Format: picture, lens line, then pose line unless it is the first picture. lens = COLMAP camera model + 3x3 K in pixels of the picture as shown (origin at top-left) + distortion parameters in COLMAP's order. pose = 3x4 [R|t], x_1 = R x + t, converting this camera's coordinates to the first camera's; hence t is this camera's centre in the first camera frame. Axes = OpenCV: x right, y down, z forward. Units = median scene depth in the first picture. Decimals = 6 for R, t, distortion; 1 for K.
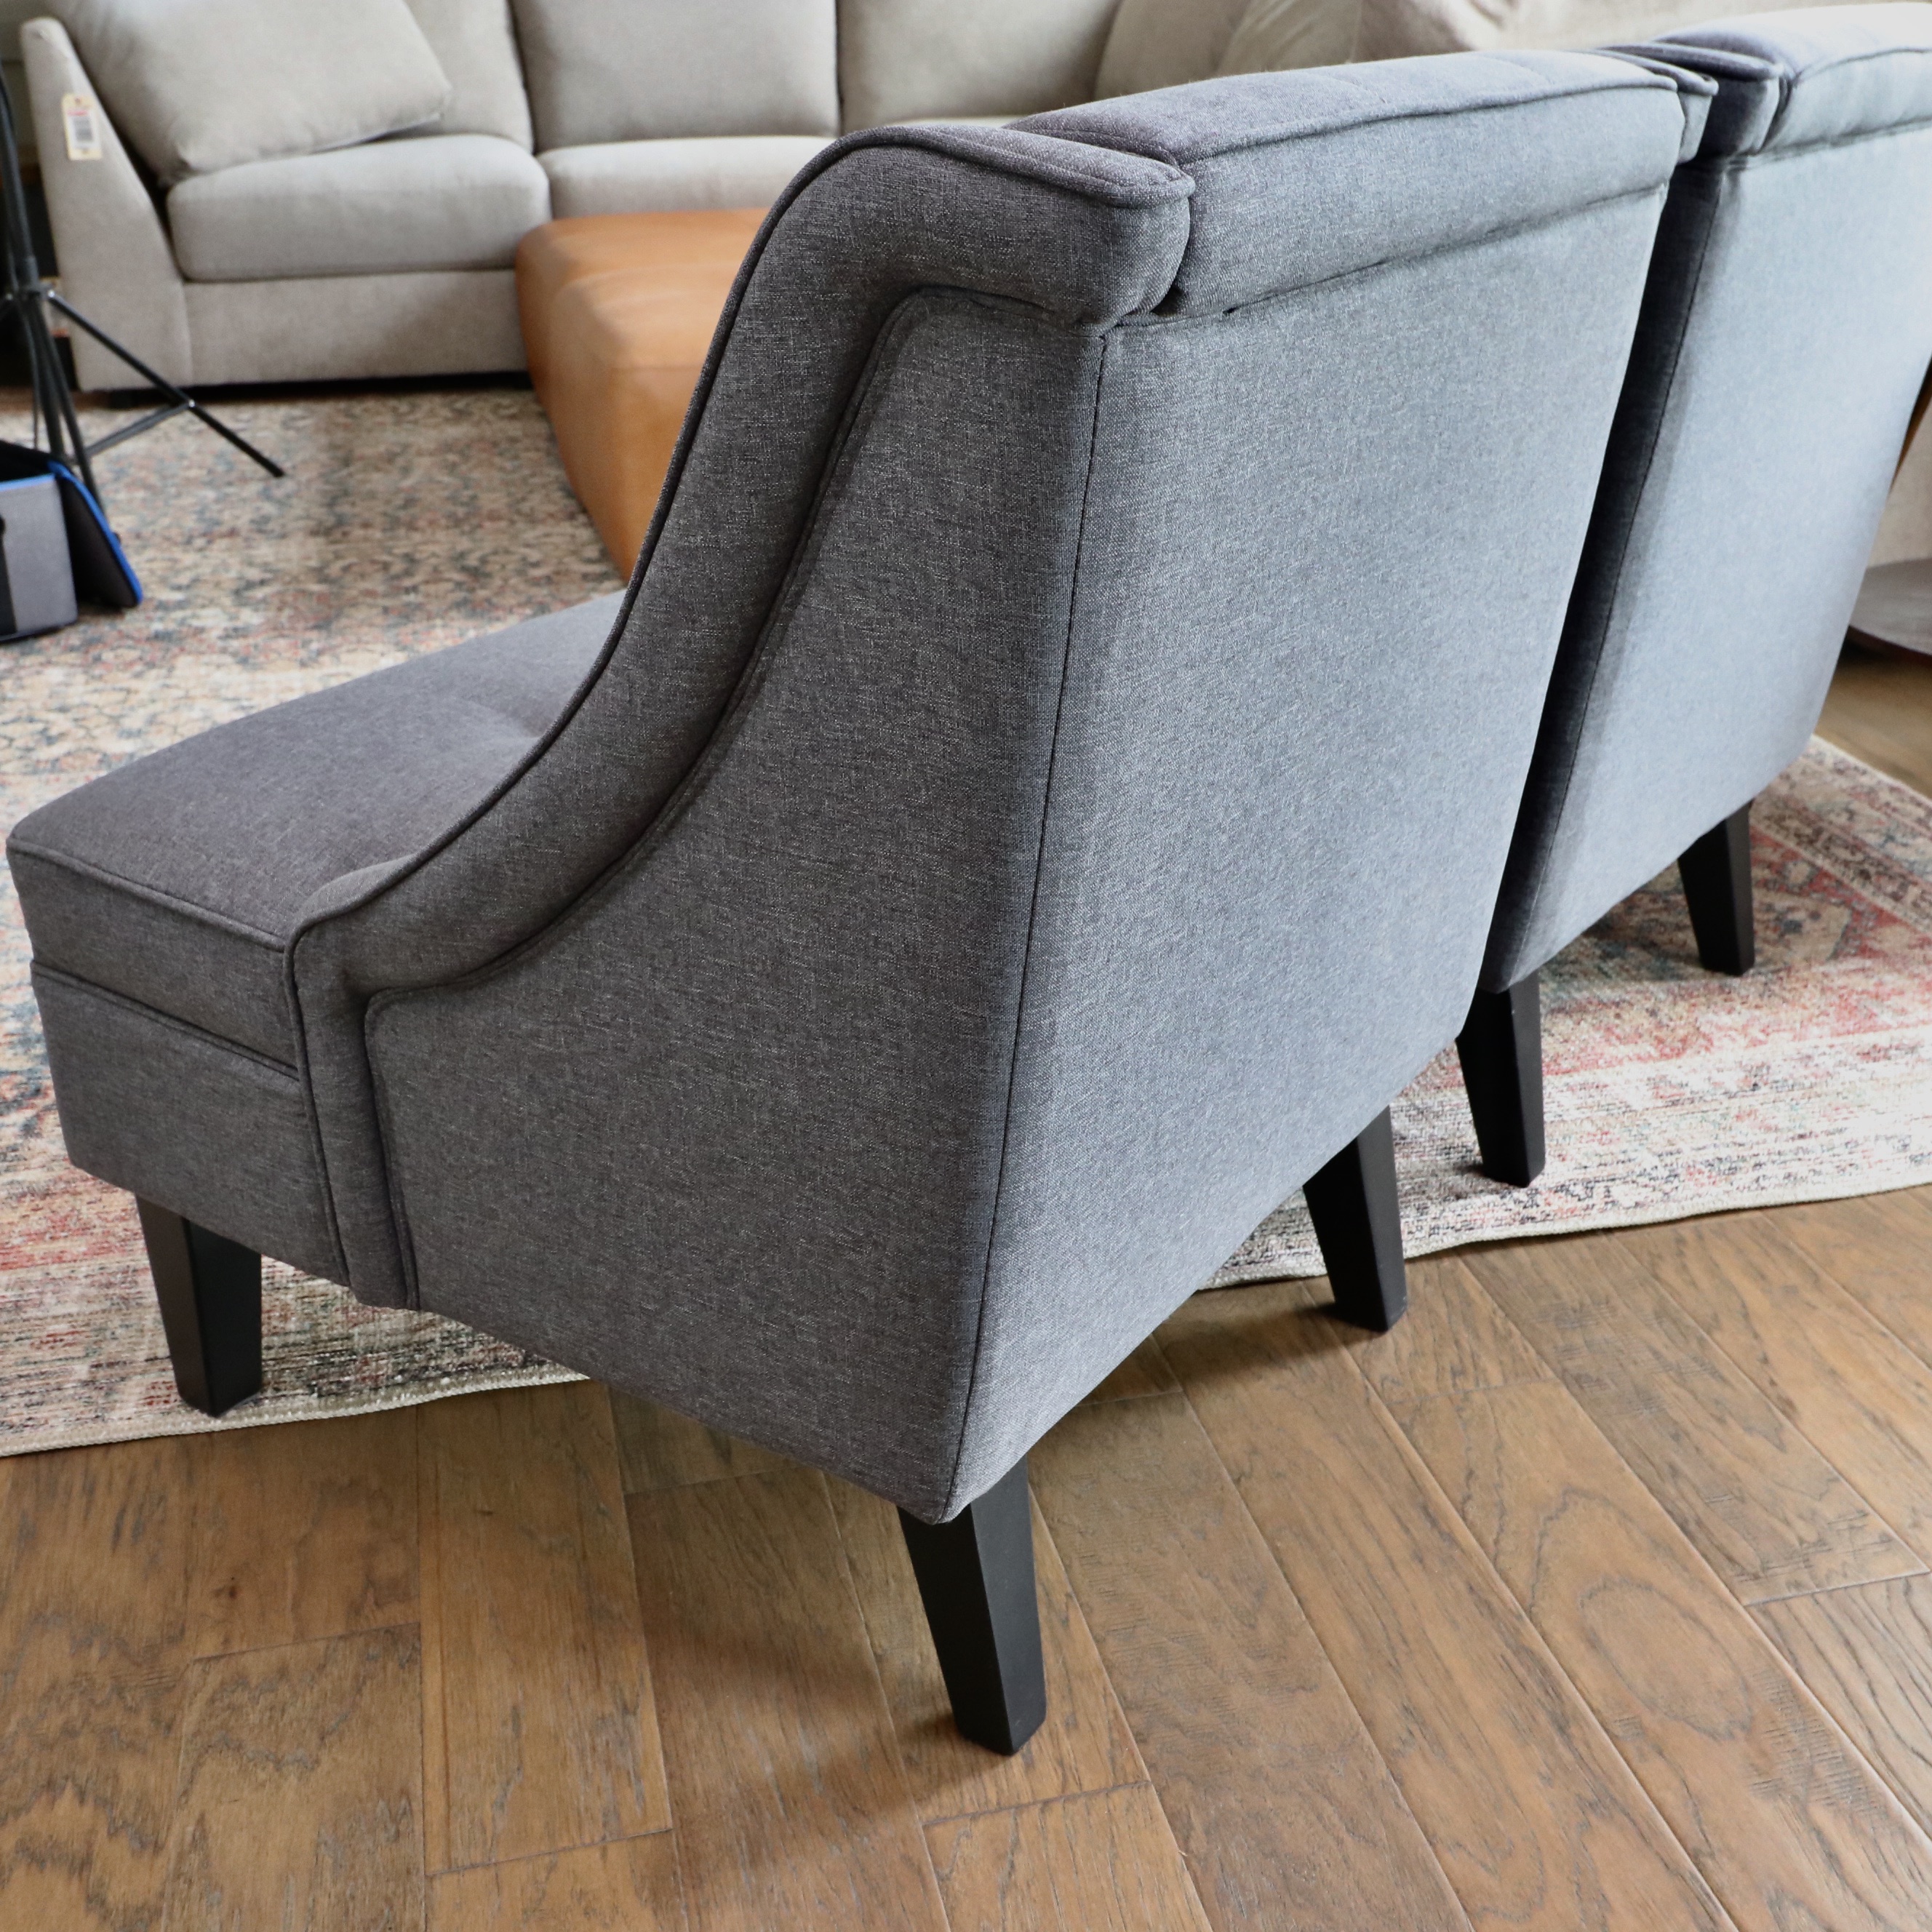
lens RADIAL K [[2299.5, 0, 1015.3], [0, 2299.5, 896.6], [0, 0, 1]] dist [0.029958, -0.042605]
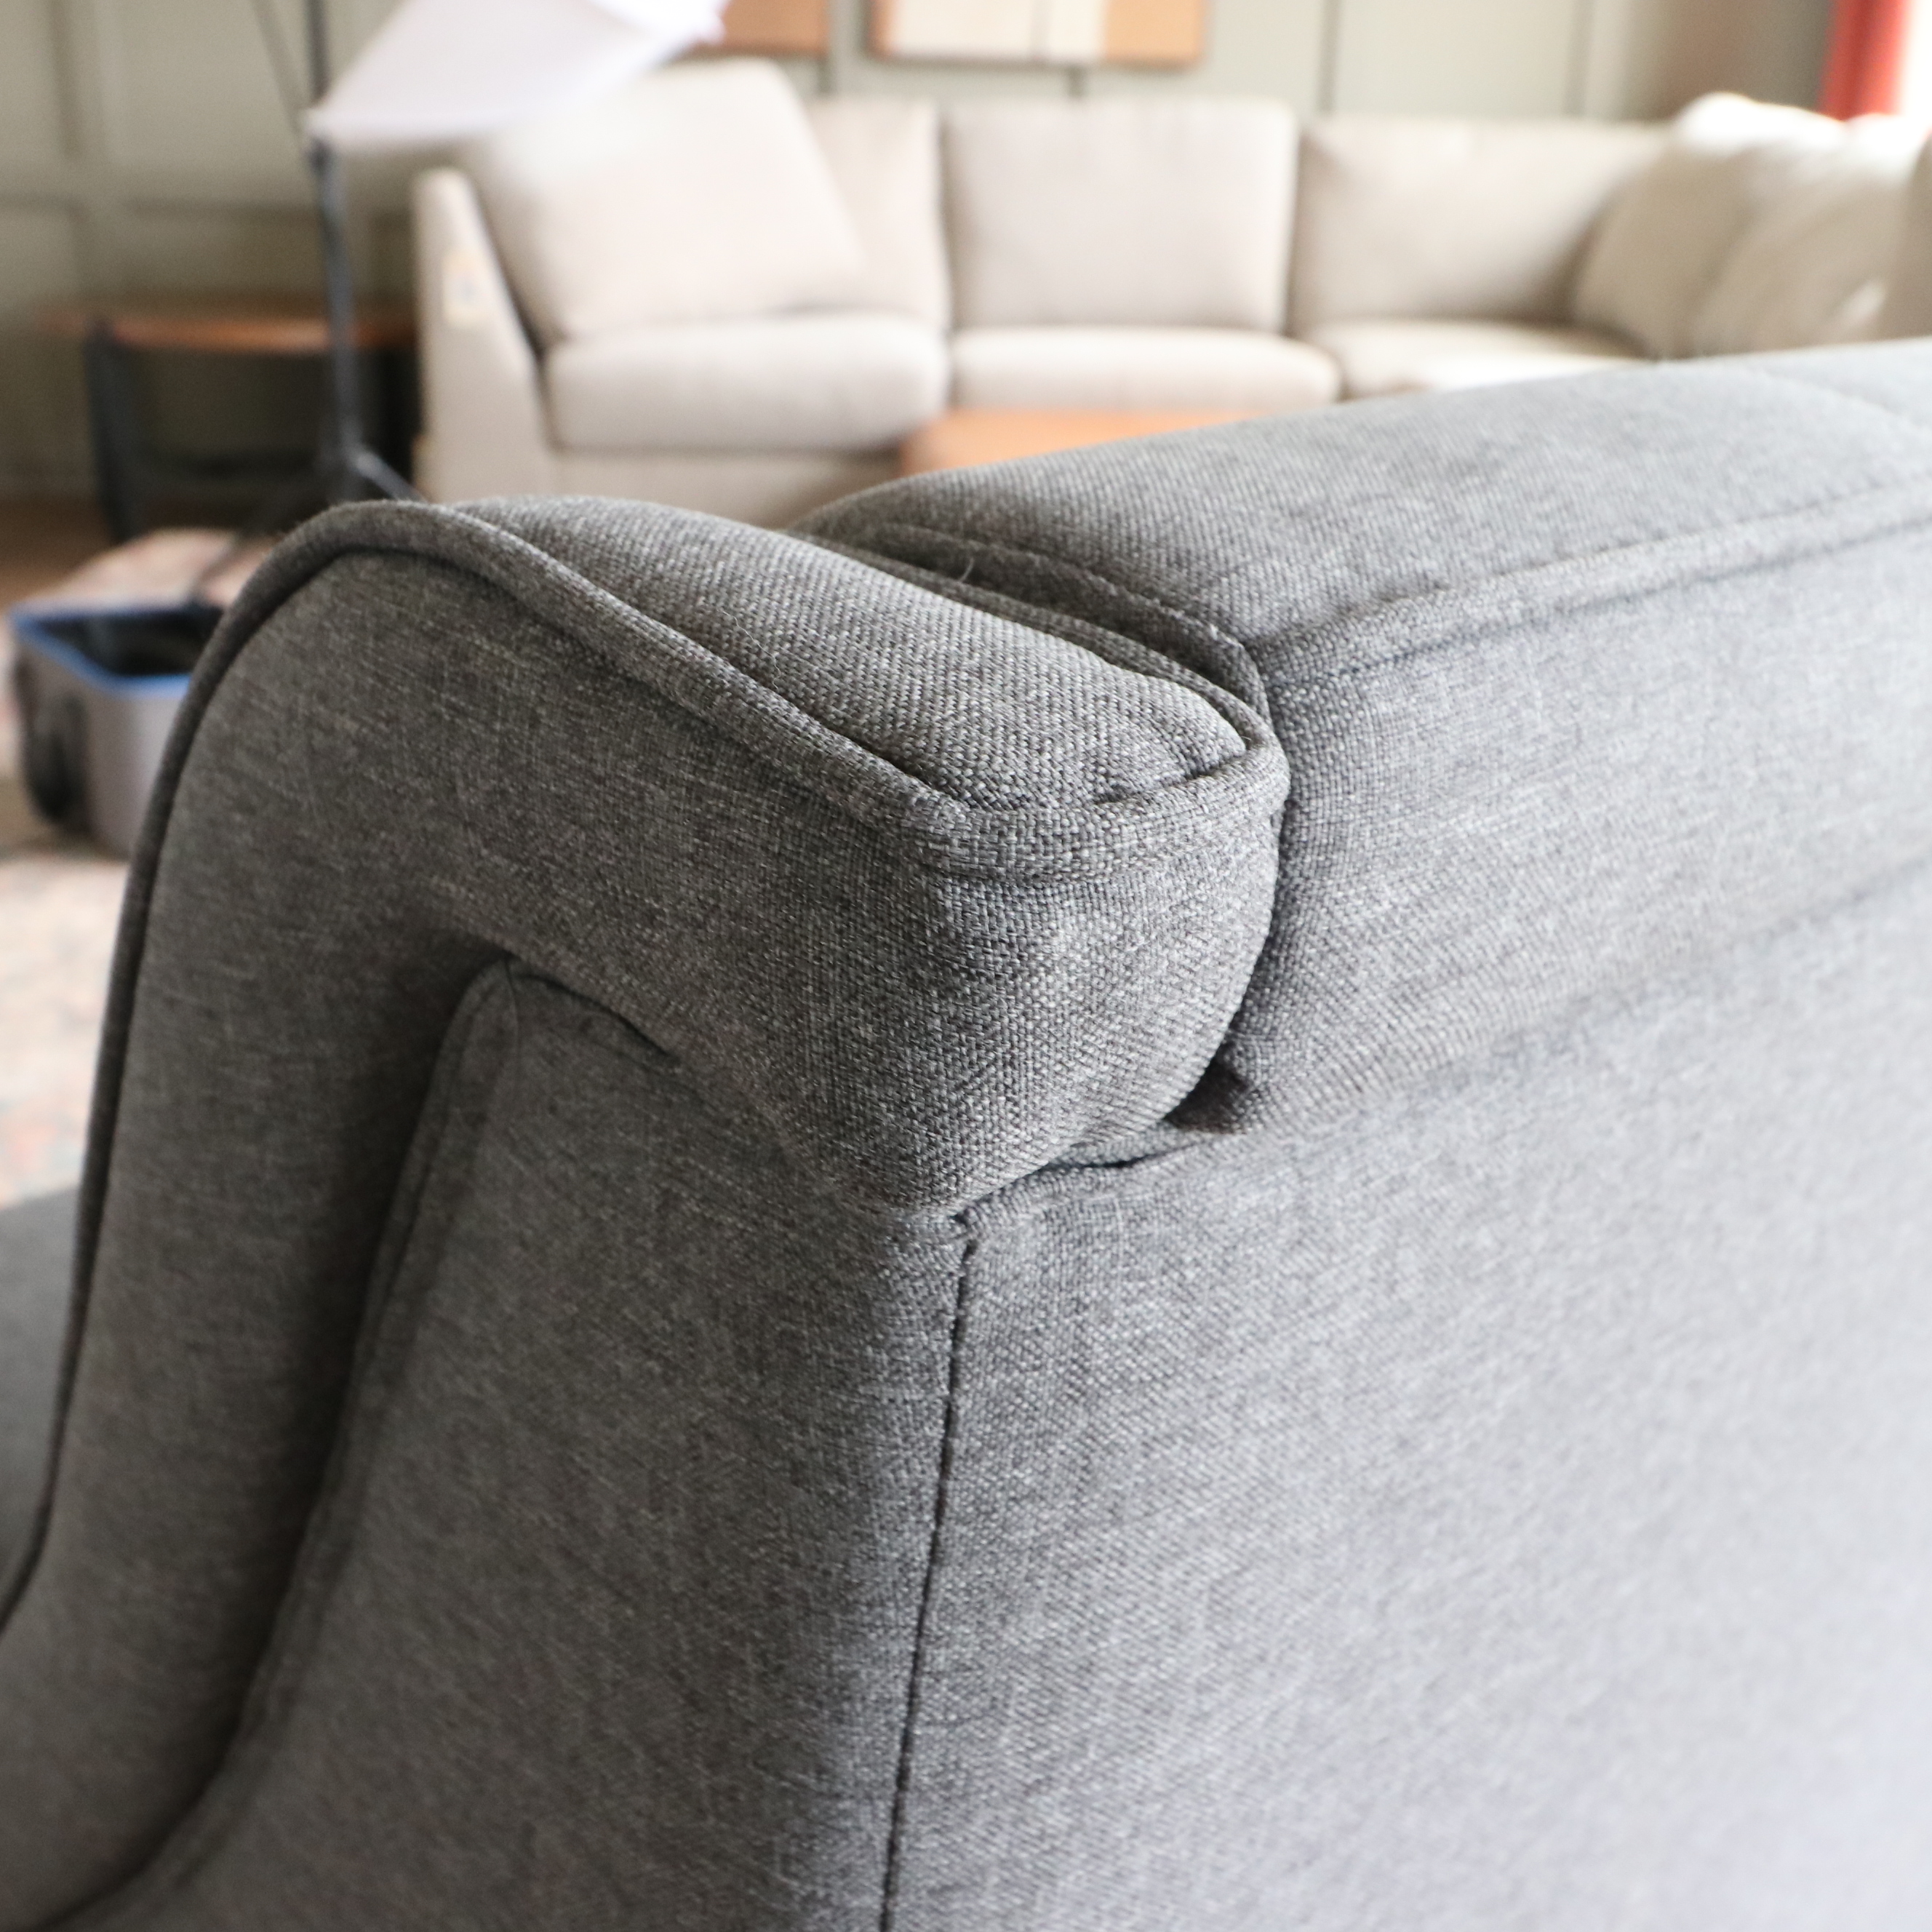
lens RADIAL K [[2299.5, 0, 1015.3], [0, 2299.5, 896.6], [0, 0, 1]] dist [0.029958, -0.042605]
pose [[0.976784, 0.101685, -0.188555, 0.091330], [-0.115301, 0.991351, -0.062680, -0.246770], [0.180550, 0.082965, 0.980060, 0.643048]]
